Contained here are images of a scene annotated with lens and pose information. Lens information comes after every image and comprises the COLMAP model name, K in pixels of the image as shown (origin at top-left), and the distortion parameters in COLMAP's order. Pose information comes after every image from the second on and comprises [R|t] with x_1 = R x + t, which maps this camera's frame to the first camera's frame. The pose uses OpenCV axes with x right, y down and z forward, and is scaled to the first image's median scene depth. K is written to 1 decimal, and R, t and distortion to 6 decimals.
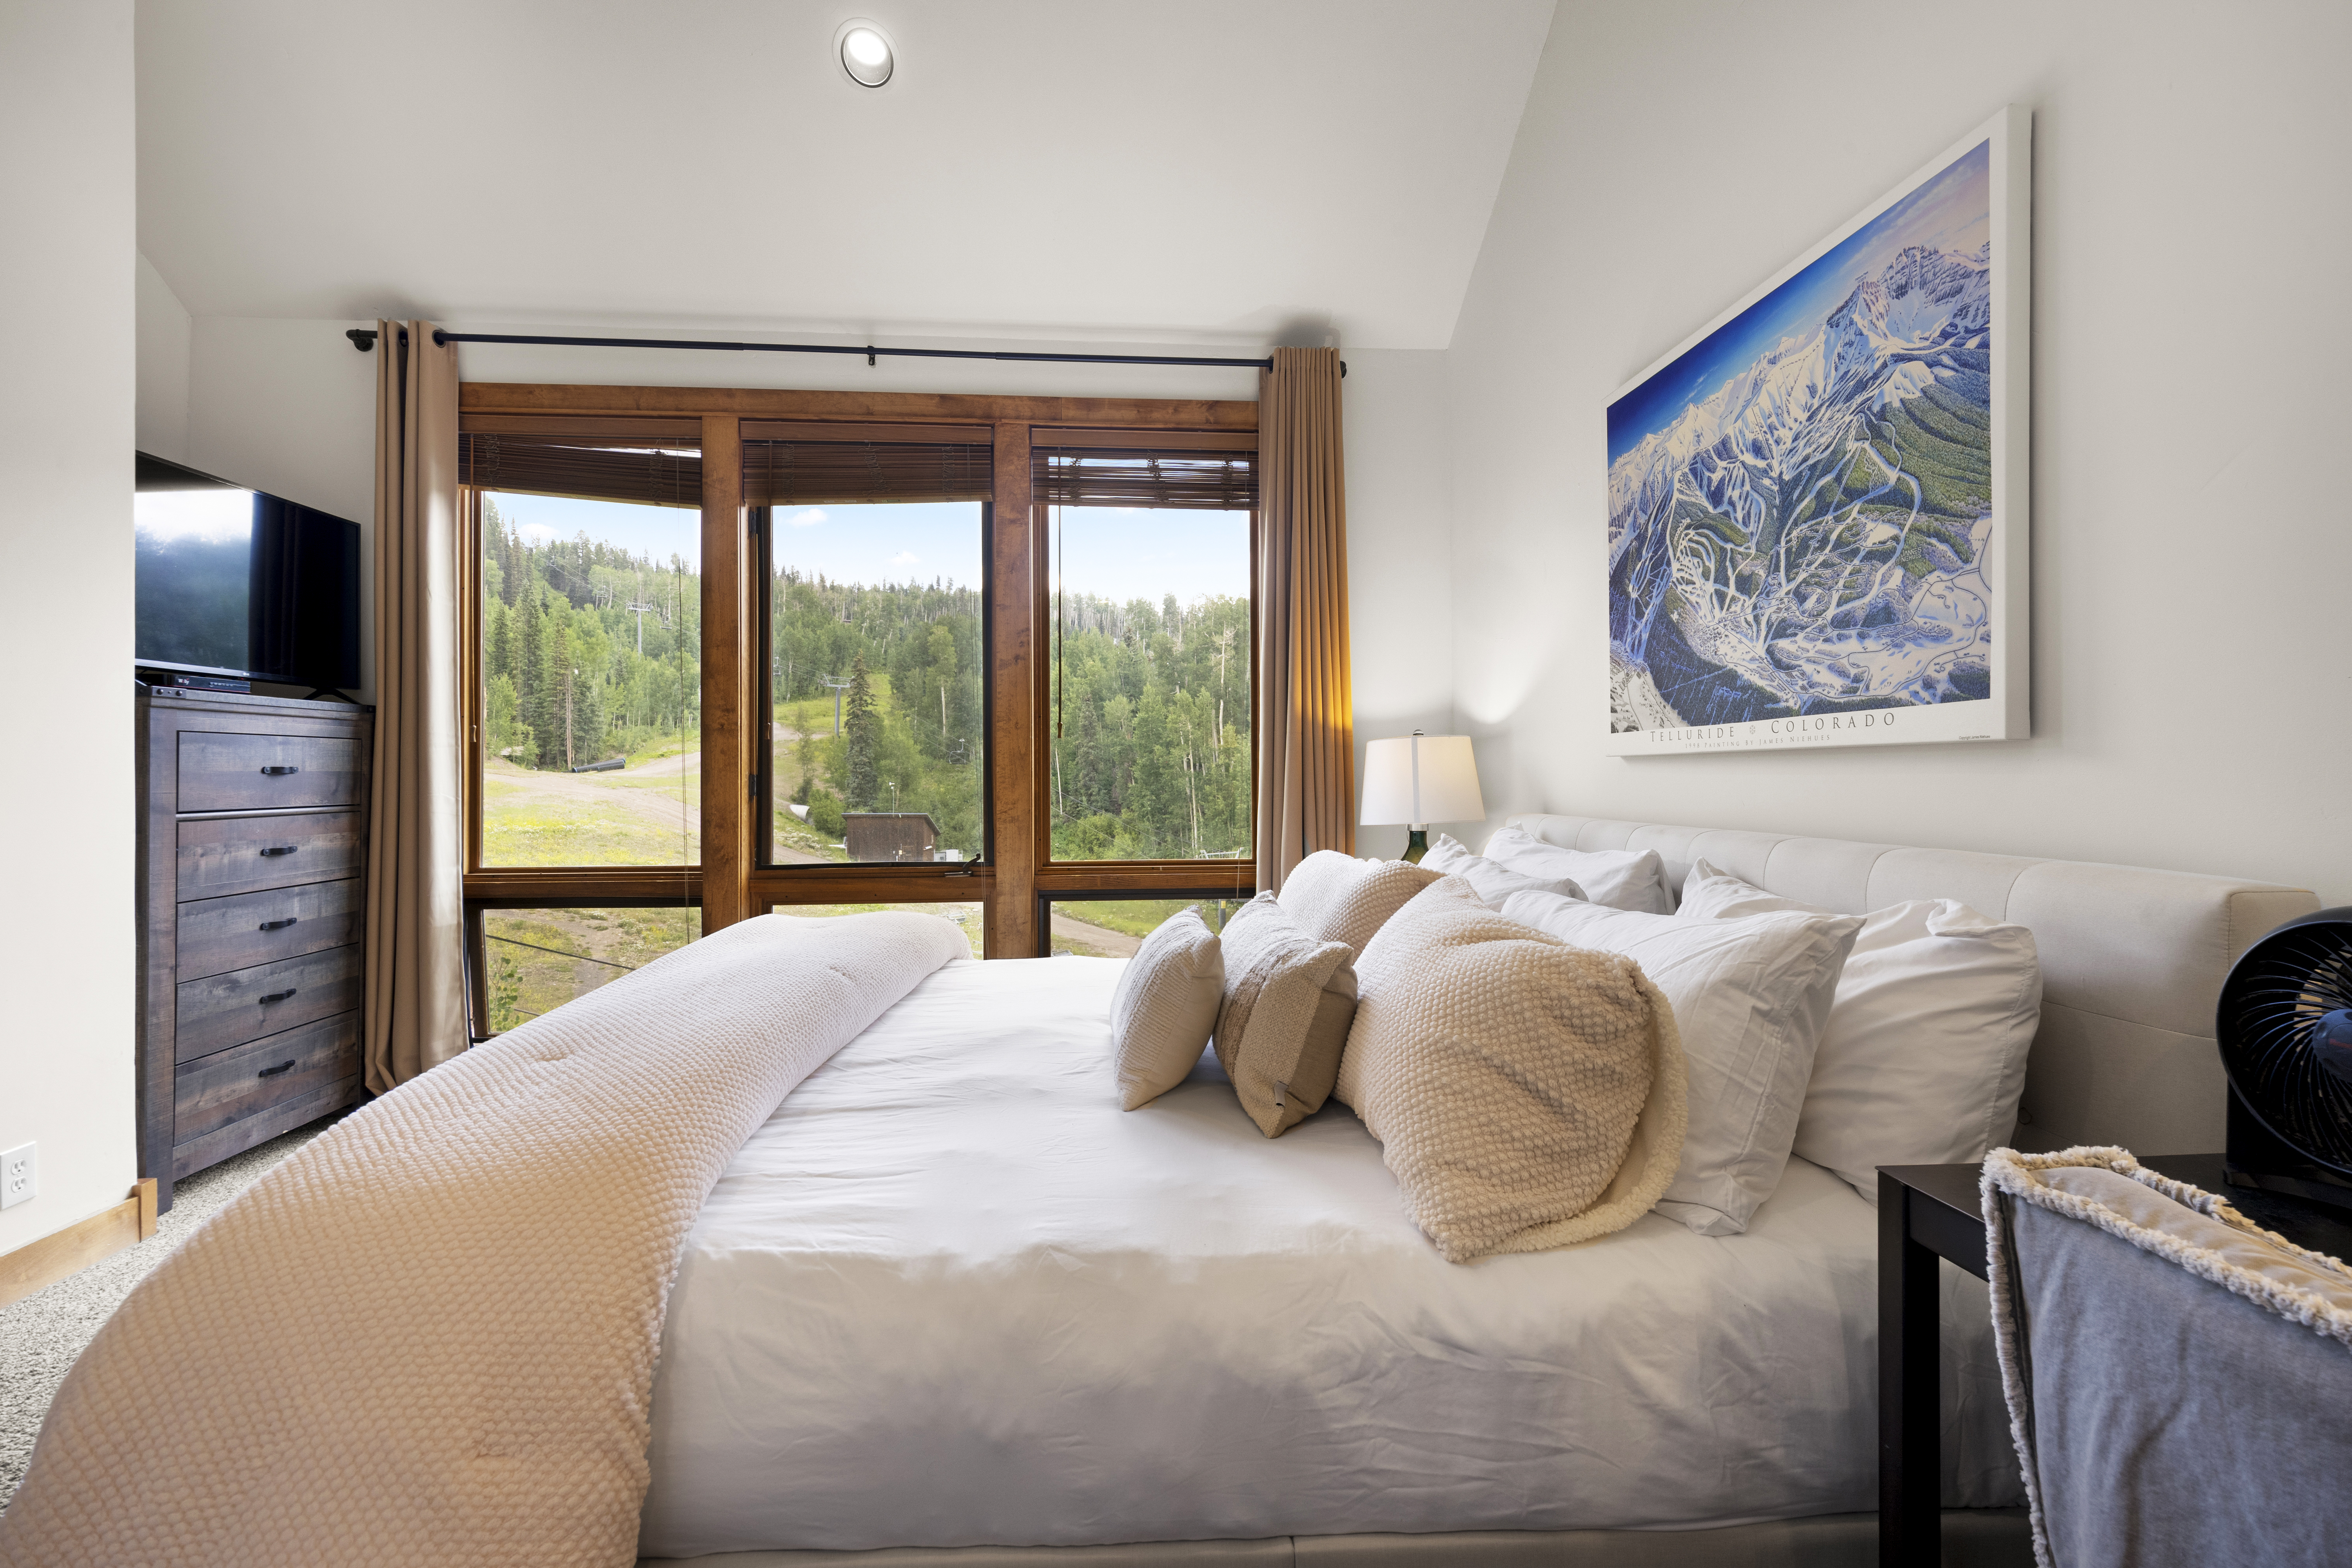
lens RADIAL K [[1040.6, 0, 1176.0], [0, 1040.6, 784.0], [0, 0, 1]] dist [-0.004286, -0.000600]
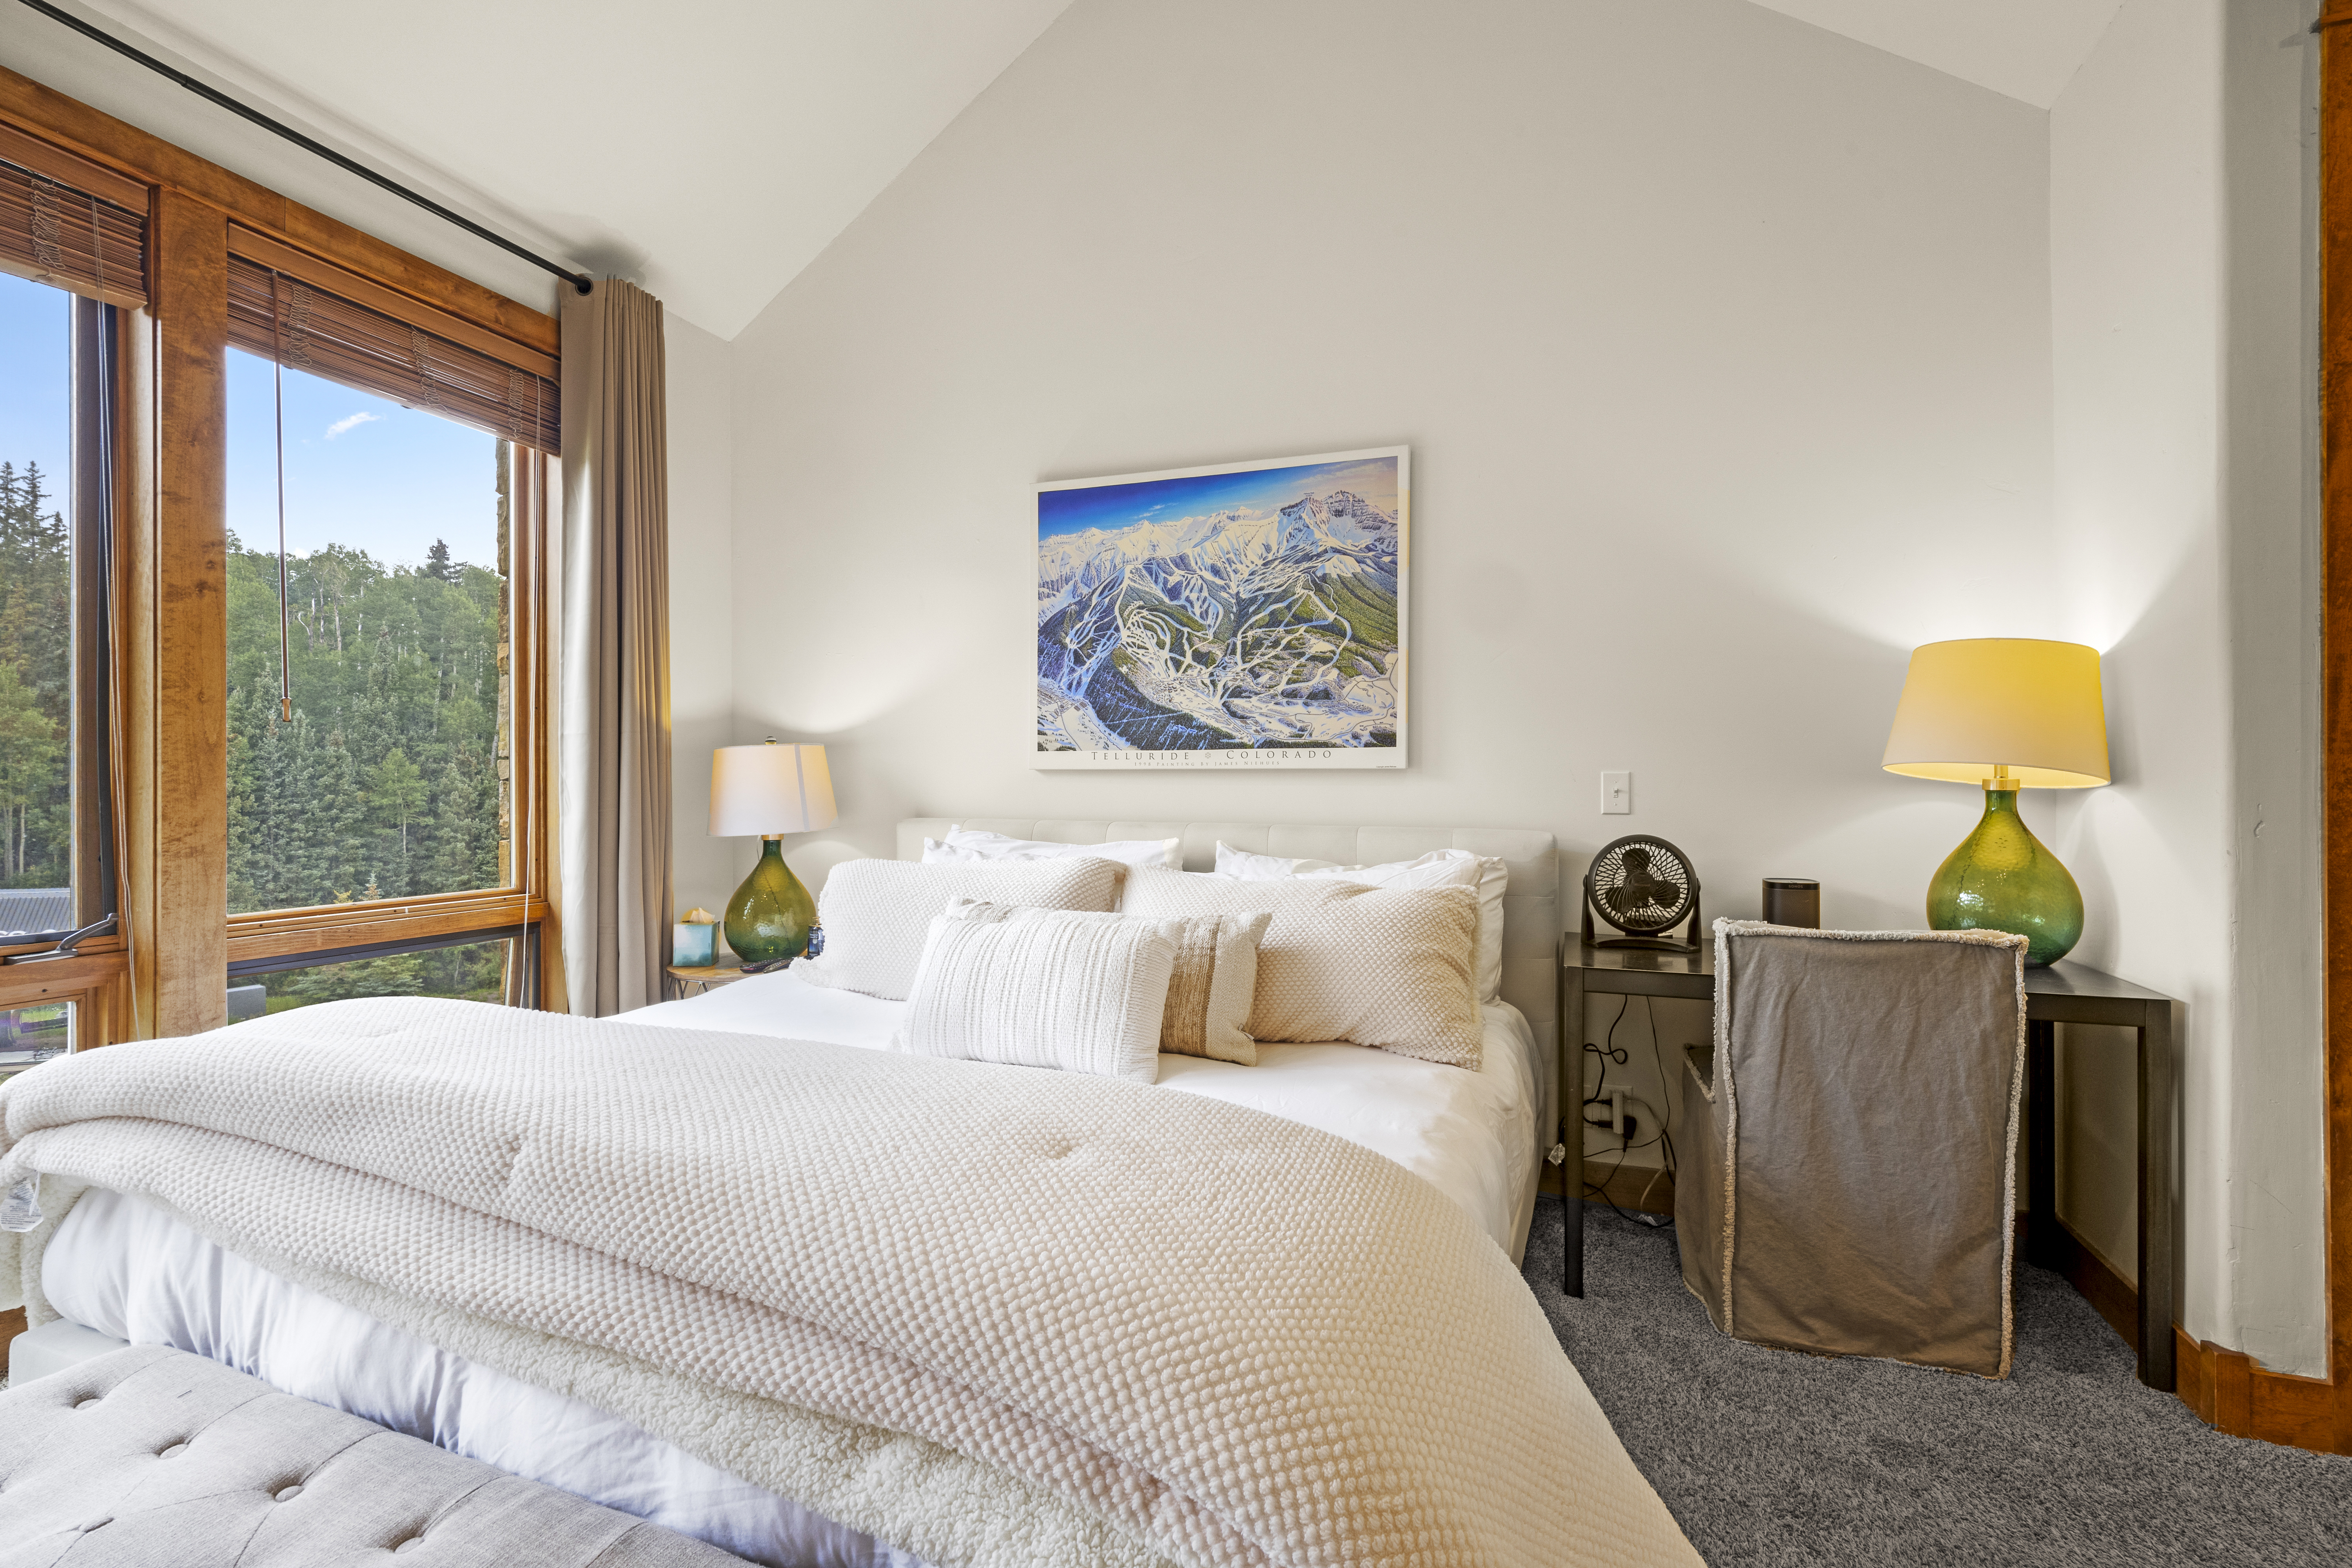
lens RADIAL K [[1046.9, 0, 1176.0], [0, 1046.9, 784.0], [0, 0, 1]] dist [0.003786, -0.000261]
pose [[0.426075, 0.005606, 0.904671, -0.858661], [0.001090, 0.999977, -0.006710, -0.000898], [-0.904687, 0.003845, 0.426059, 0.406447]]
